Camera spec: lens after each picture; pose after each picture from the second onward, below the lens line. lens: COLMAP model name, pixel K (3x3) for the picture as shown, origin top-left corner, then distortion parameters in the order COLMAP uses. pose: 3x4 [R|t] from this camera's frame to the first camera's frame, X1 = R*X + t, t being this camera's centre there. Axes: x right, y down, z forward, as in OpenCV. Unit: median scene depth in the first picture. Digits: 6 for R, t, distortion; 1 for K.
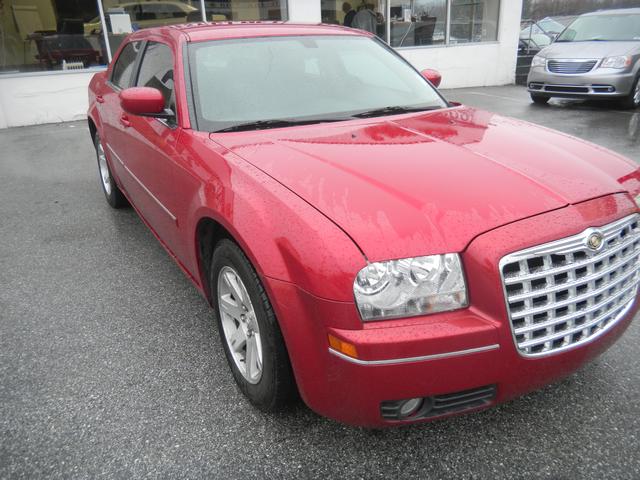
lens RADIAL K [[514.9, 0, 320.0], [0, 514.9, 240.0], [0, 0, 1]] dist [-0.061095, -0.000288]
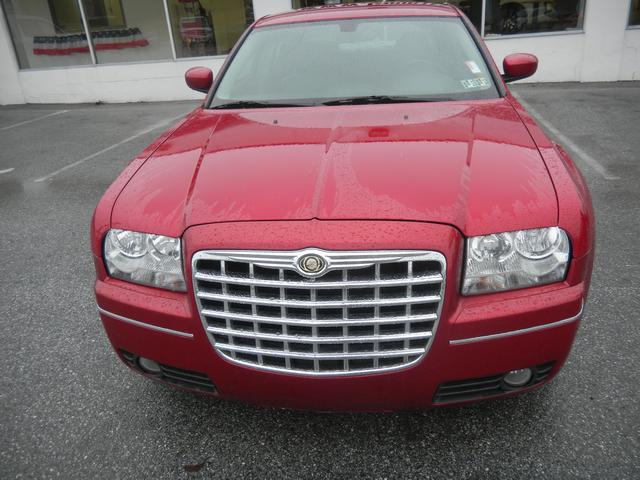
lens RADIAL K [[522.7, 0, 320.0], [0, 522.7, 240.0], [0, 0, 1]] dist [-0.110173, -0.001624]
pose [[0.800224, 0.221972, -0.557108, 0.706120], [-0.196055, 0.974763, 0.106770, -0.091937], [0.566748, 0.023784, 0.823548, 0.183737]]
